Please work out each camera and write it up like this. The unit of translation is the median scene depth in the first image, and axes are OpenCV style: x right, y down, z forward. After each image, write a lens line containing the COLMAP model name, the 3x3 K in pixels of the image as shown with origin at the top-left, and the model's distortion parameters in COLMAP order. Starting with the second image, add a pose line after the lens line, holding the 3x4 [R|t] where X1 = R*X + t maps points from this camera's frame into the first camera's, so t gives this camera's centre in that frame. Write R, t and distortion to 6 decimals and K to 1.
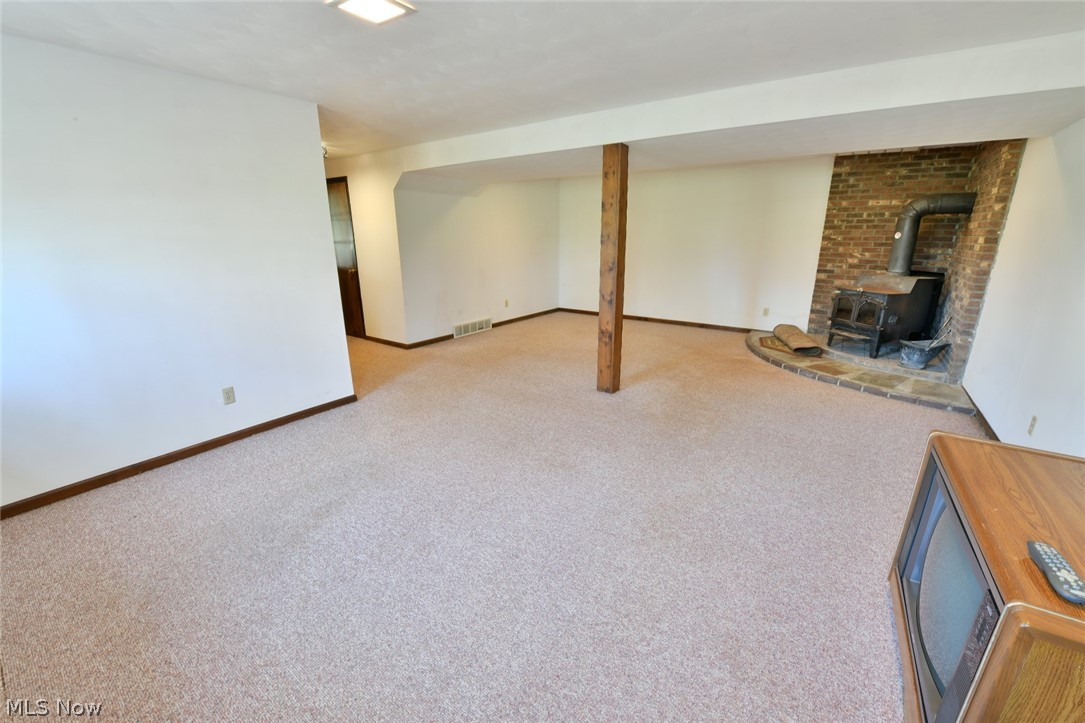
lens RADIAL K [[435.1, 0, 542.5], [0, 435.1, 361.5], [0, 0, 1]] dist [-0.001370, -0.000162]
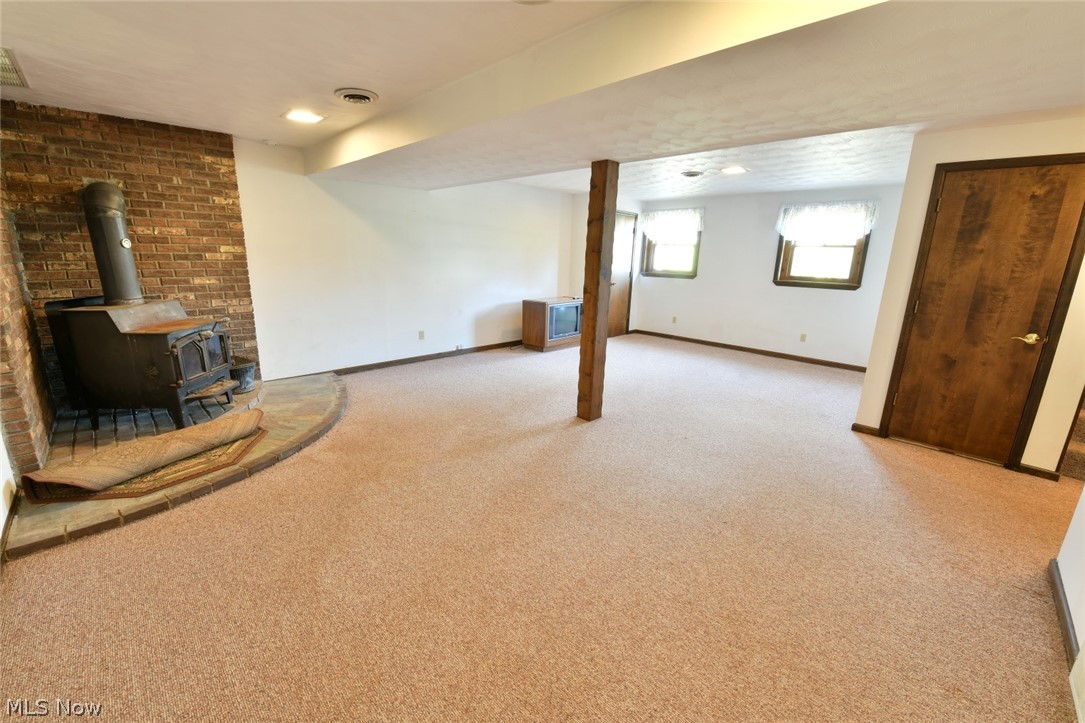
lens RADIAL K [[435.1, 0, 542.5], [0, 435.1, 361.5], [0, 0, 1]] dist [-0.001370, -0.000162]
pose [[-0.985537, -0.067235, 0.155552, 0.100294], [0.020203, 0.864759, 0.501781, -0.469815], [-0.168252, 0.497666, -0.850893, 1.603567]]
